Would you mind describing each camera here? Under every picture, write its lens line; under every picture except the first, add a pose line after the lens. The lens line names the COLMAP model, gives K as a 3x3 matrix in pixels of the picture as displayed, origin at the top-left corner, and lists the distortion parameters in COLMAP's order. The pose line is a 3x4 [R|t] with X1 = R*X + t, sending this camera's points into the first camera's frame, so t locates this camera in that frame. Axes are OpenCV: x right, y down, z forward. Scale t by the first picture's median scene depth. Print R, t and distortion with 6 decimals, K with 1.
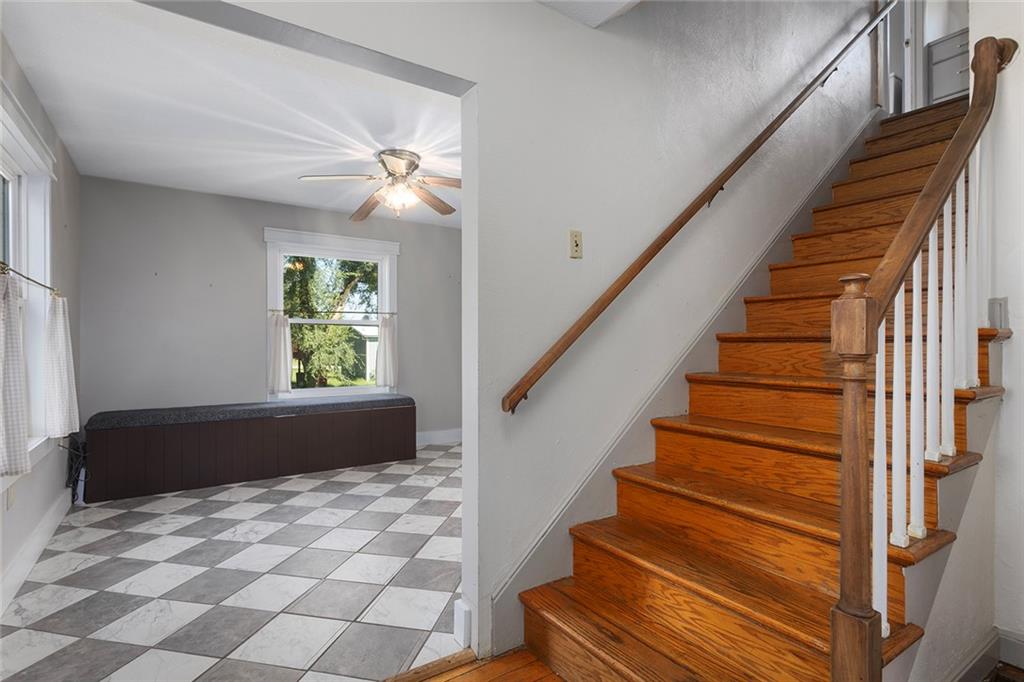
lens RADIAL K [[497.0, 0, 502.6], [0, 497.0, 344.0], [0, 0, 1]] dist [0.000565, 0.001749]
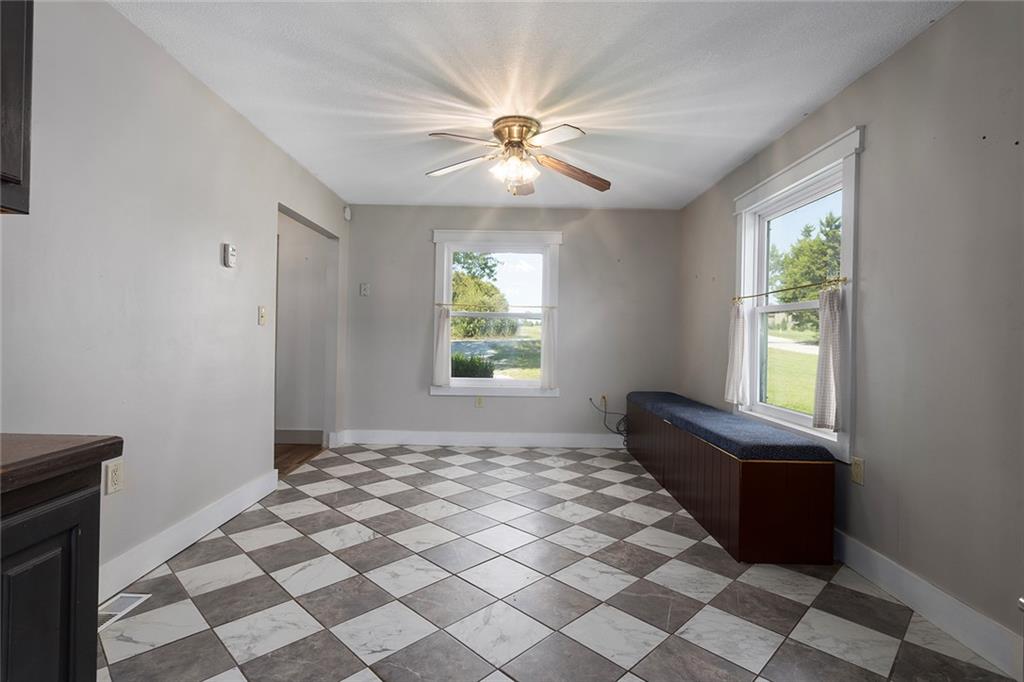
lens RADIAL K [[497.0, 0, 502.6], [0, 497.0, 344.0], [0, 0, 1]] dist [0.000565, 0.001749]
pose [[-0.556670, 0.008515, -0.830690, 0.416823], [-0.014656, 0.999691, 0.020068, -0.005130], [0.830604, 0.023346, -0.556373, 1.147077]]
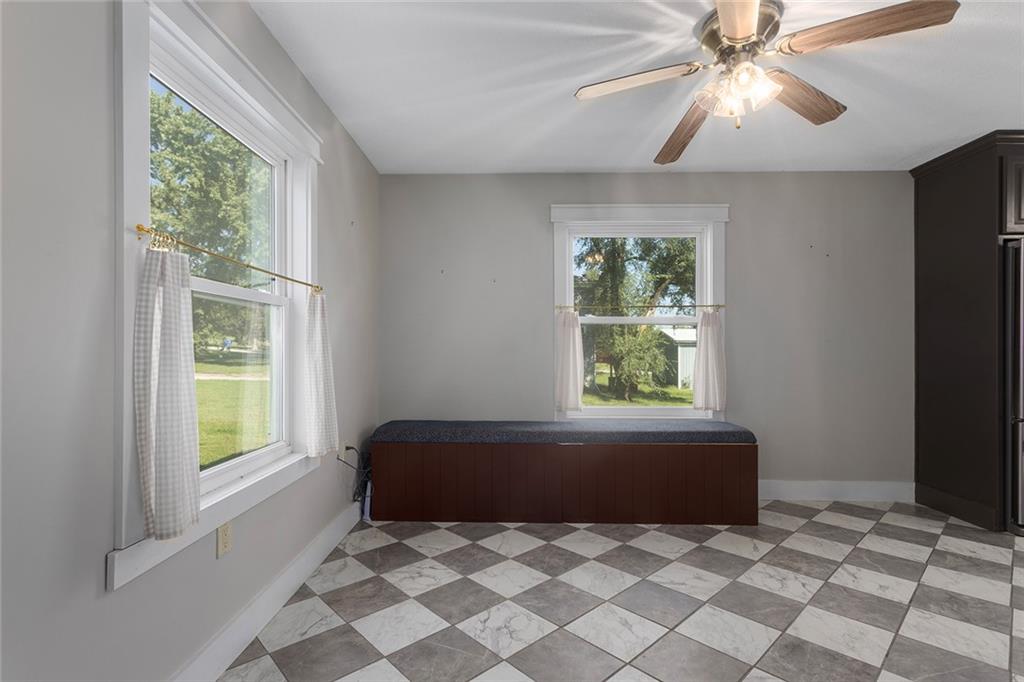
lens RADIAL K [[497.0, 0, 502.6], [0, 497.0, 344.0], [0, 0, 1]] dist [0.000565, 0.001749]
pose [[0.821837, -0.002209, -0.569719, -0.082196], [-0.003969, 0.999946, -0.009603, -0.000241], [0.569709, 0.010154, 0.821784, 0.288332]]
